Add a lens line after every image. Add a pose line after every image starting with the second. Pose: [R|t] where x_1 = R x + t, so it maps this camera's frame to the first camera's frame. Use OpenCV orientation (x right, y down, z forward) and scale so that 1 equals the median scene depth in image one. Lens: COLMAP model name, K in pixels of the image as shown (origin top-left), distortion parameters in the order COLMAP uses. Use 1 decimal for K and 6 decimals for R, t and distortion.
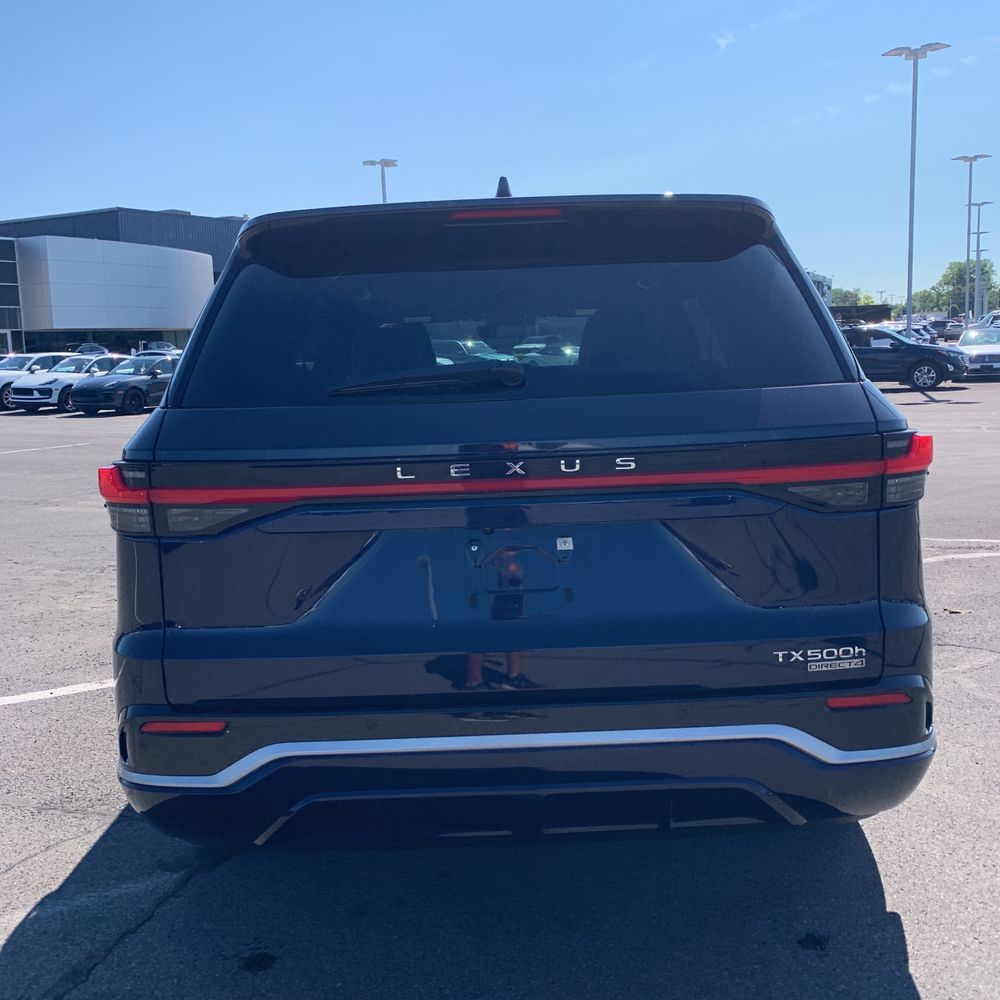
lens RADIAL K [[1044.6, 0, 503.0], [0, 1044.6, 475.1], [0, 0, 1]] dist [0.027237, -0.036573]
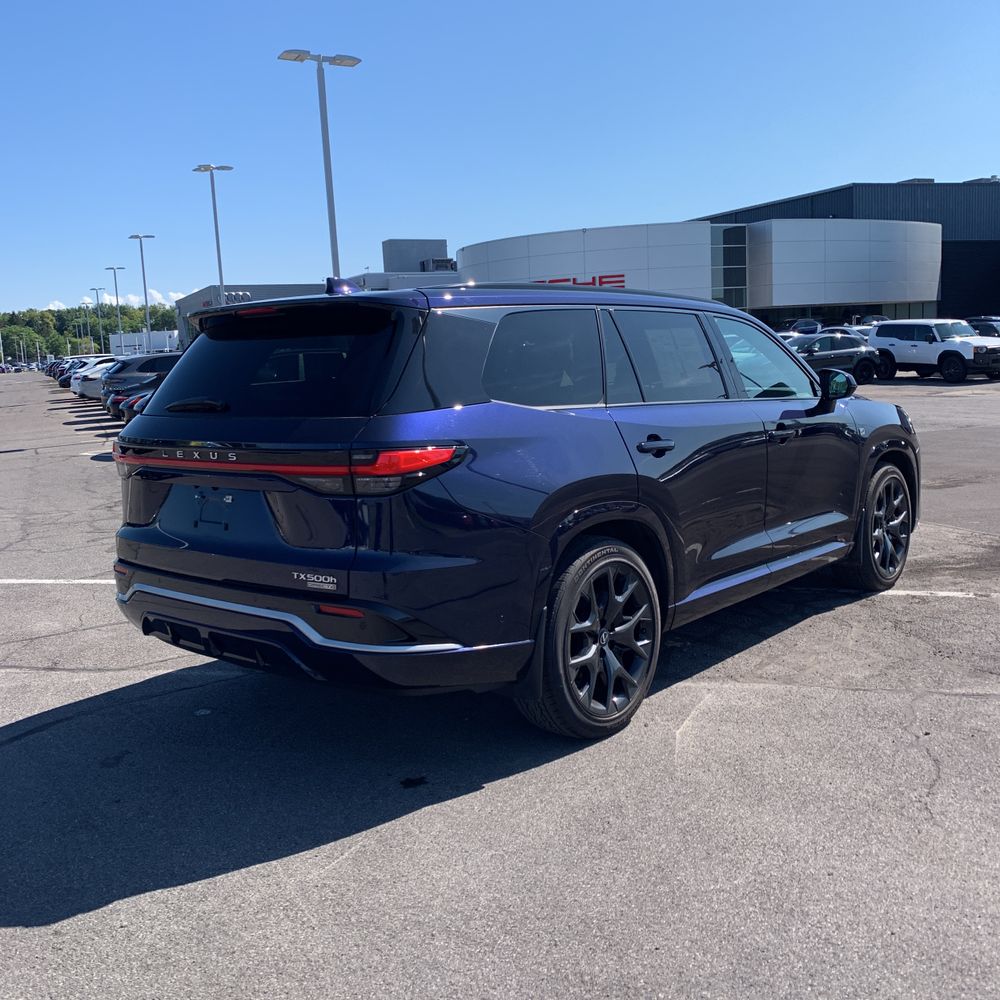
lens RADIAL K [[1044.6, 0, 503.0], [0, 1044.6, 475.1], [0, 0, 1]] dist [0.027237, -0.036573]
pose [[0.764835, 0.082138, -0.638968, 1.566992], [-0.063904, 0.996620, 0.051621, -0.098935], [0.641048, 0.001352, 0.767499, -0.098872]]
